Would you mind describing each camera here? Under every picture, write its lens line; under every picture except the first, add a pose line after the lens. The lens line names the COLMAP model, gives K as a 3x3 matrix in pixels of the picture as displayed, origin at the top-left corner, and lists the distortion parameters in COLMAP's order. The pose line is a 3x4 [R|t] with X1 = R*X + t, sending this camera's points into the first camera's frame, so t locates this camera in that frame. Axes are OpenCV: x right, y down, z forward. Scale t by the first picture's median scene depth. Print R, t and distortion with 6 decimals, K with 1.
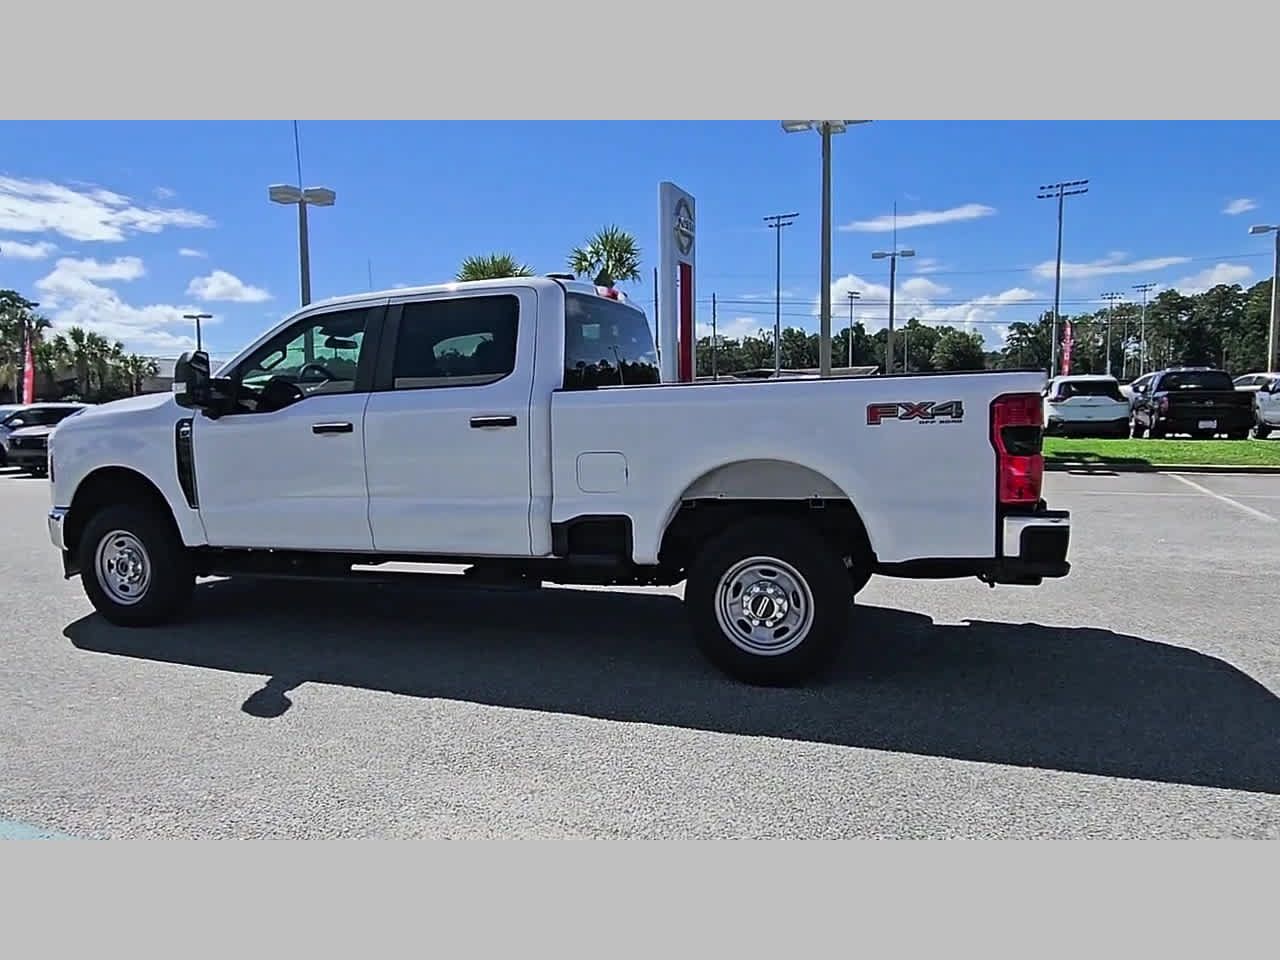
lens RADIAL K [[864.0, 0, 617.0], [0, 864.0, 482.4], [0, 0, 1]] dist [0.009375, -0.007714]
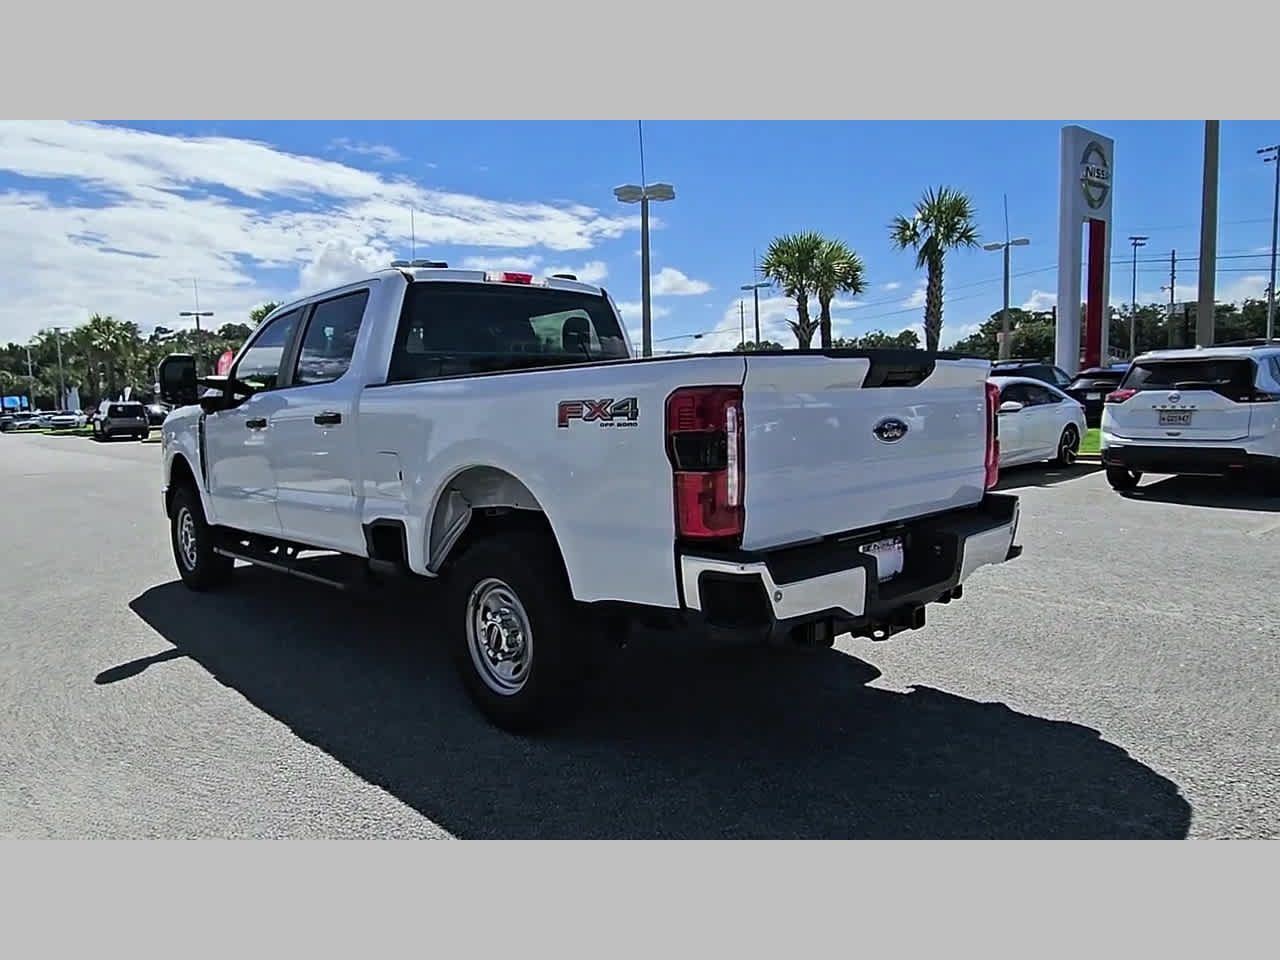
lens RADIAL K [[865.0, 0, 619.0], [0, 865.0, 479.6], [0, 0, 1]] dist [0.006365, -0.004863]
pose [[0.889215, 0.035509, -0.456109, 0.582062], [-0.028342, 0.999344, 0.022547, -0.030994], [0.456610, -0.007122, 0.889638, 0.255501]]
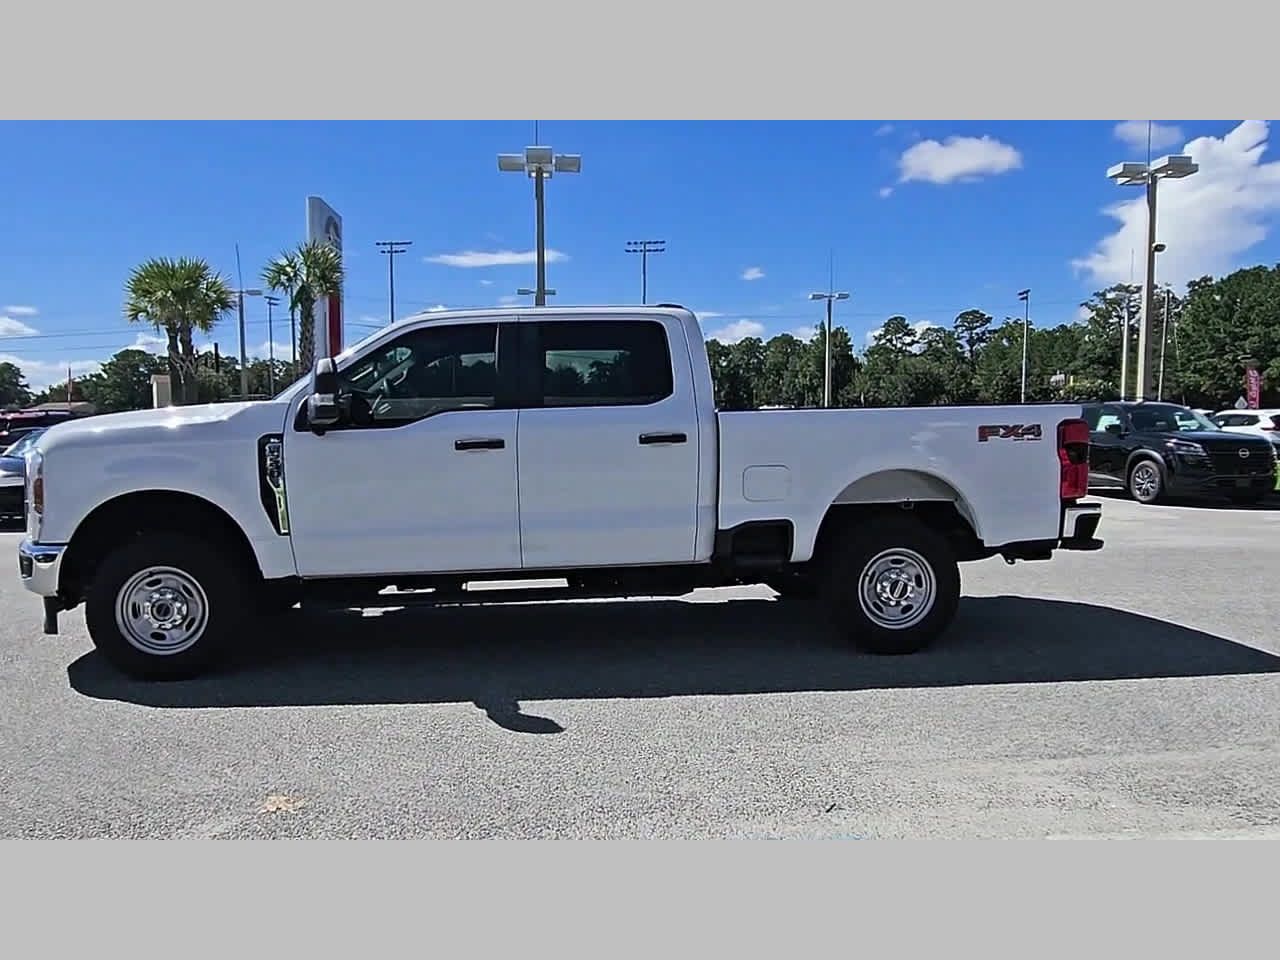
lens RADIAL K [[866.4, 0, 616.2], [0, 866.4, 484.1], [0, 0, 1]] dist [0.005933, -0.002394]
pose [[0.898224, -0.016007, 0.439247, -0.640741], [0.029354, 0.999290, -0.023612, 0.010146], [-0.438557, 0.034102, 0.898056, 0.054336]]
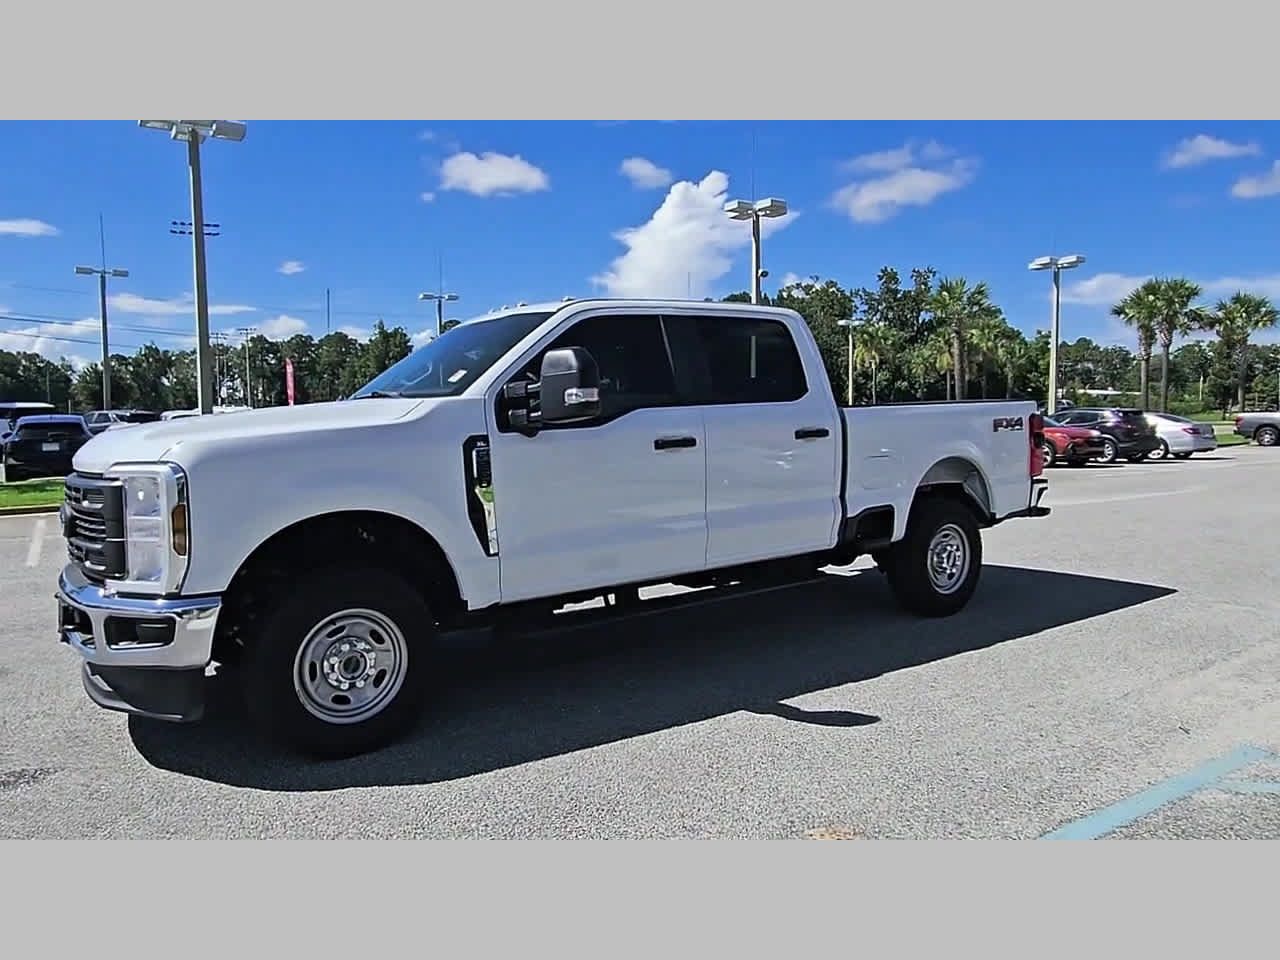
lens RADIAL K [[866.4, 0, 616.2], [0, 866.4, 484.1], [0, 0, 1]] dist [0.005933, -0.002394]
pose [[0.577627, -0.051248, 0.814690, -1.158493], [0.082340, 0.996595, 0.004310, -0.028968], [-0.812137, 0.064592, 0.579880, 0.531683]]
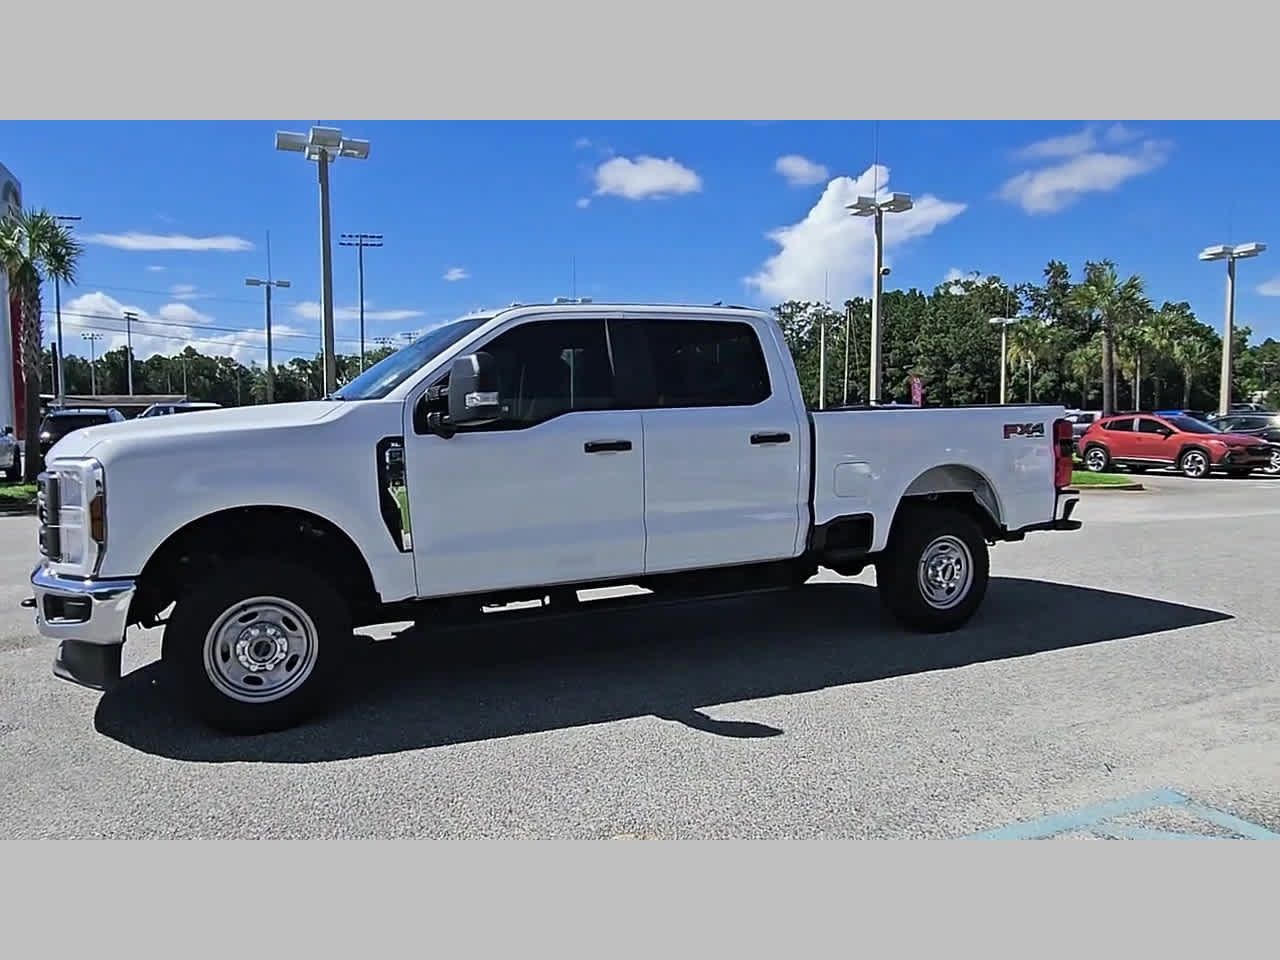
lens RADIAL K [[866.4, 0, 616.2], [0, 866.4, 484.1], [0, 0, 1]] dist [0.005933, -0.002394]
pose [[0.707386, -0.037431, 0.705836, -1.014373], [0.062434, 0.998002, -0.009646, -0.012826], [-0.704065, 0.050892, 0.708310, 0.344404]]
